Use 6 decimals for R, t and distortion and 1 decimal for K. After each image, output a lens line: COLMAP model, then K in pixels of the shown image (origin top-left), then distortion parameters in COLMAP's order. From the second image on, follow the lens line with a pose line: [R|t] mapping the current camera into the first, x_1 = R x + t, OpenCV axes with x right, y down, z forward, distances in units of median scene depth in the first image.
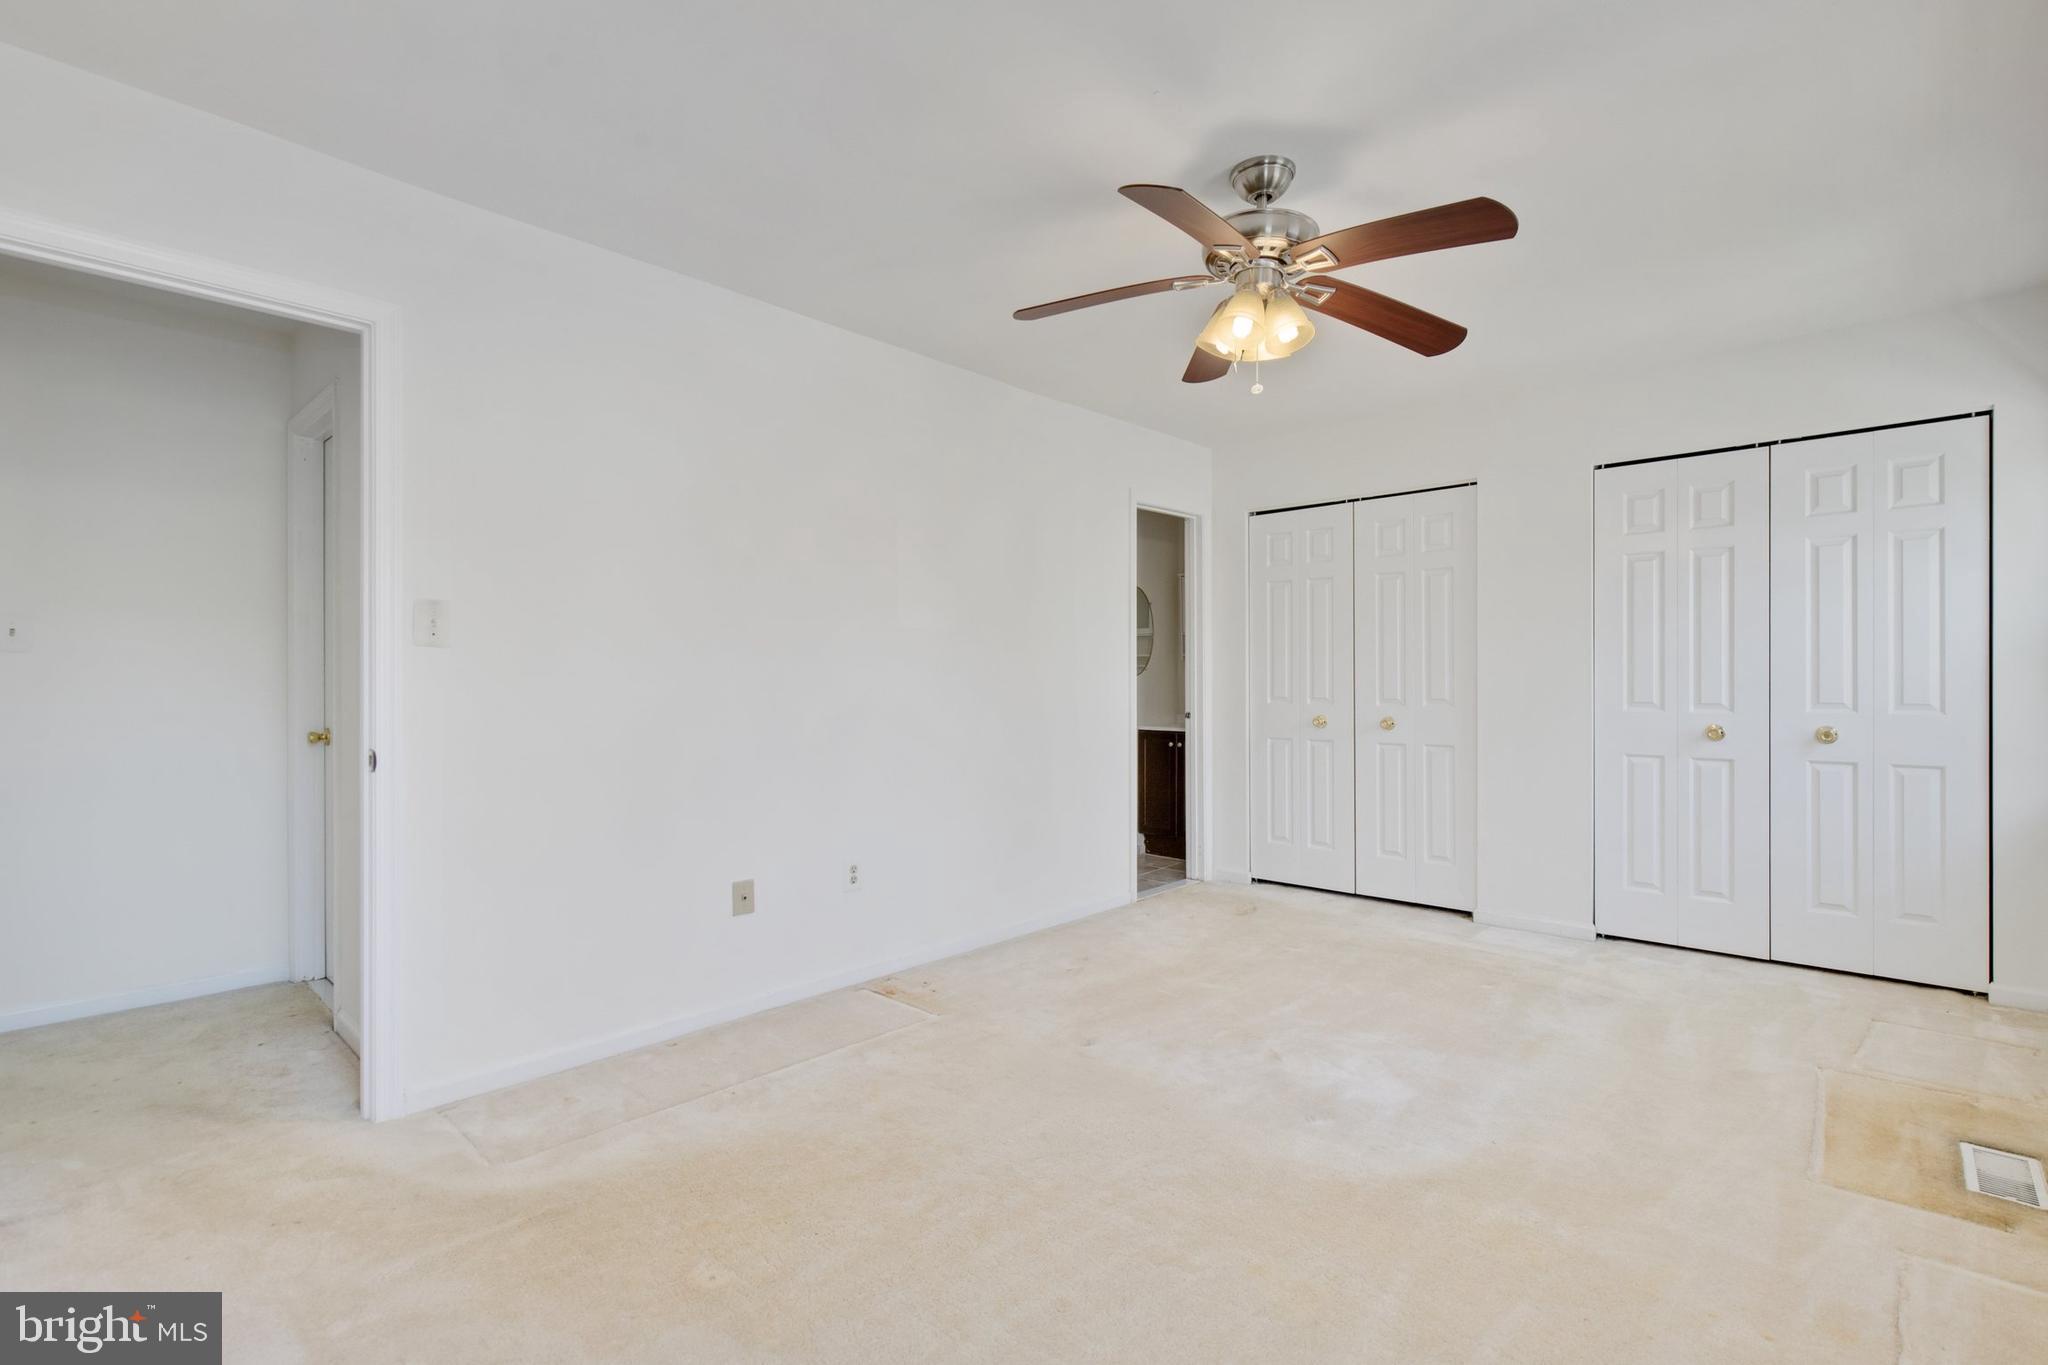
lens RADIAL K [[941.1, 0, 1053.5], [0, 941.1, 706.6], [0, 0, 1]] dist [-0.001610, -0.000281]
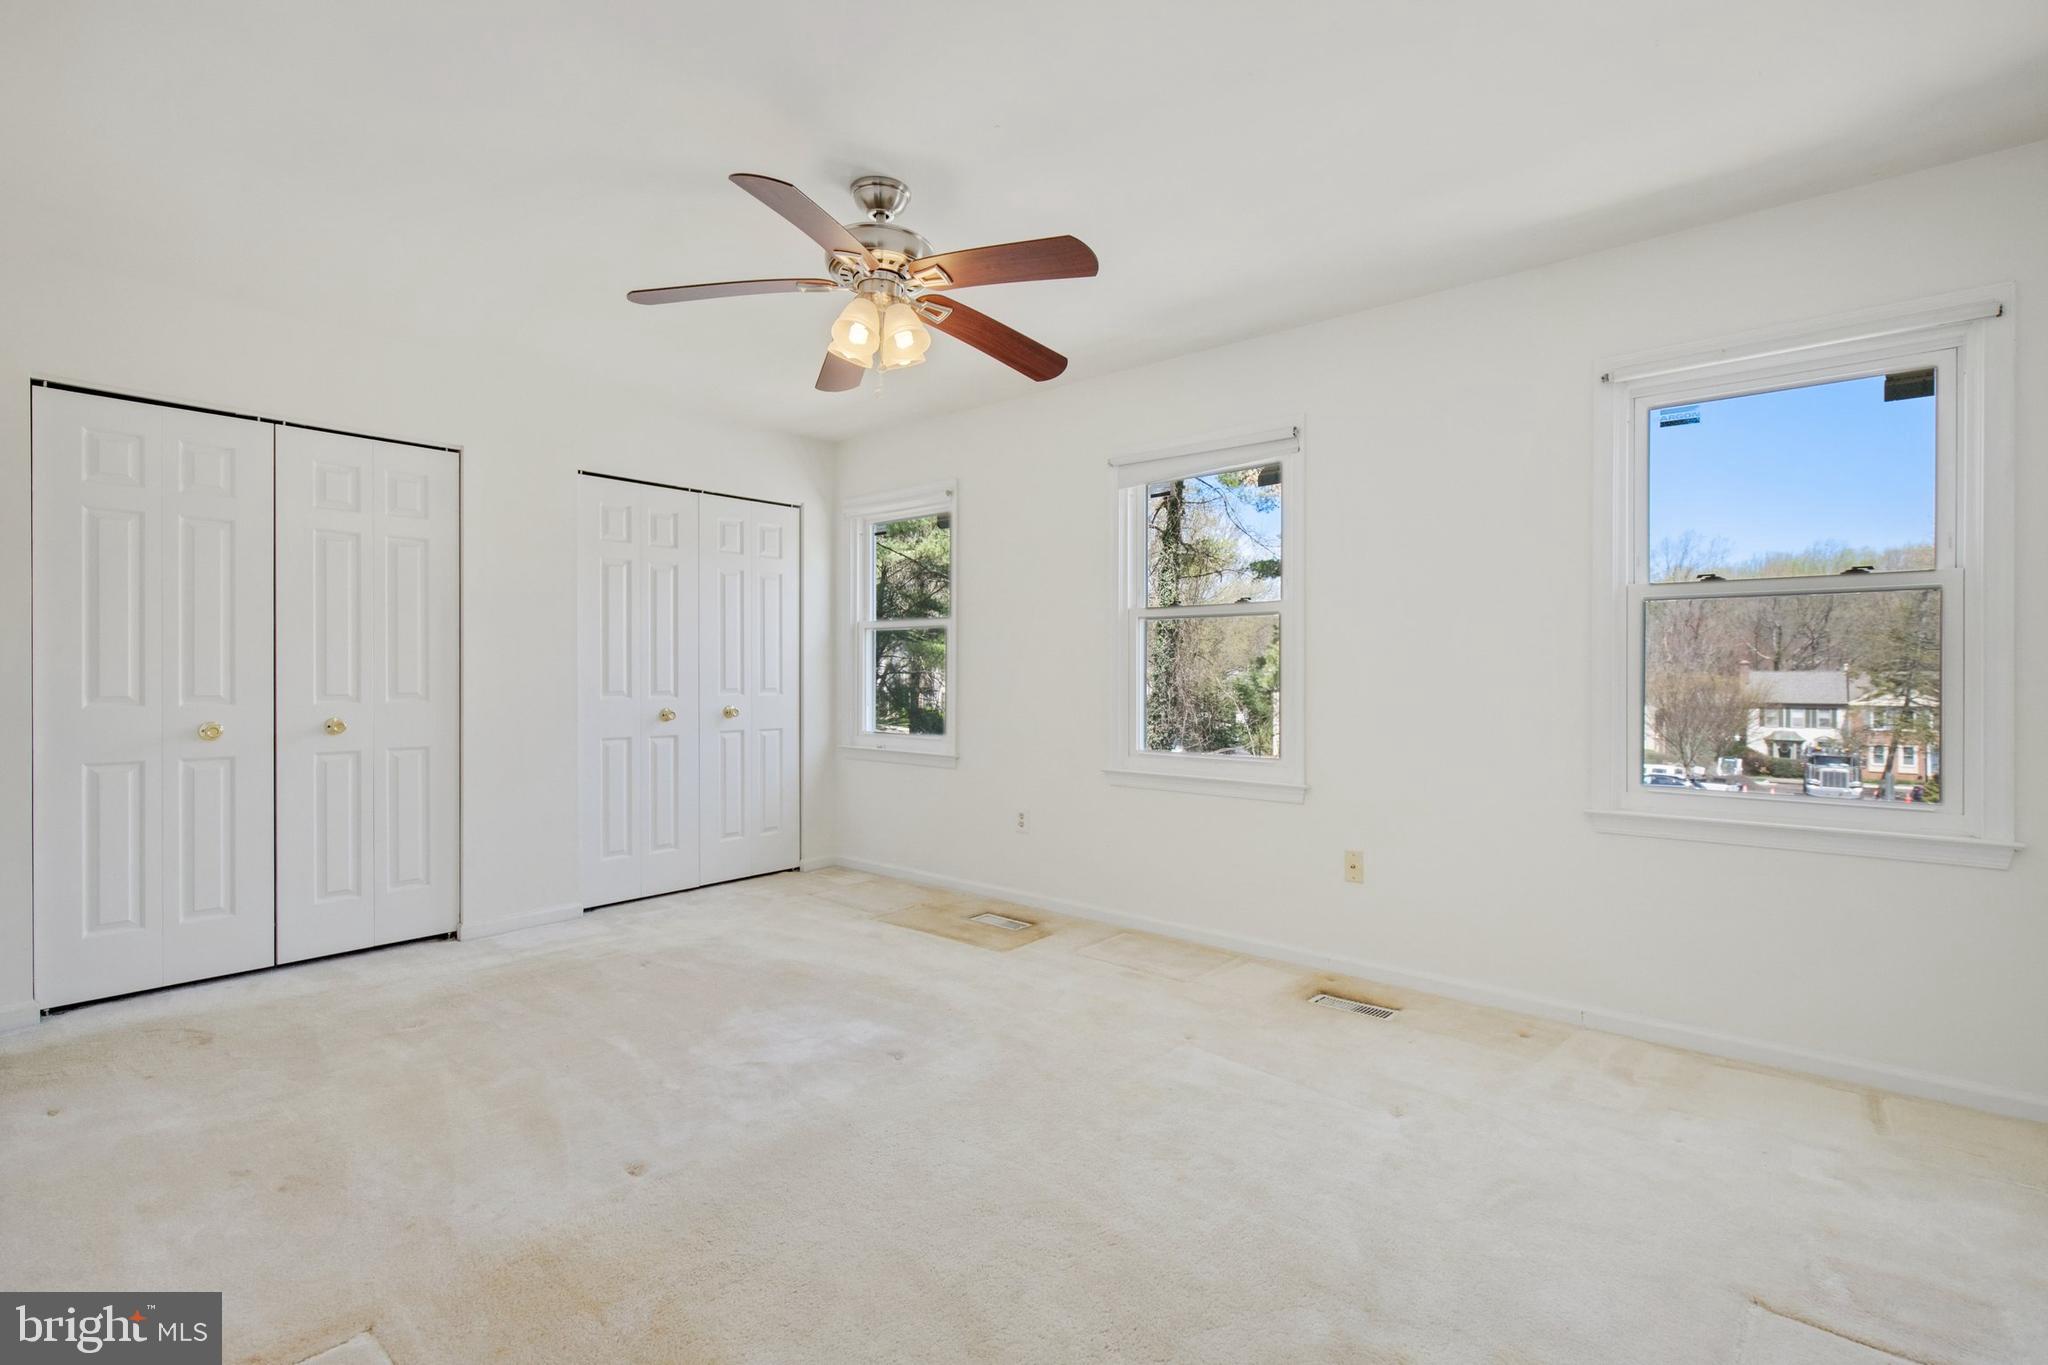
lens RADIAL K [[941.4, 0, 1059.2], [0, 941.4, 702.1], [0, 0, 1]] dist [0.000516, -0.000206]
pose [[-0.058915, -0.033228, 0.997710, -0.558264], [0.021250, 0.999178, 0.034532, -0.020486], [-0.998037, 0.023236, -0.058161, 0.561818]]
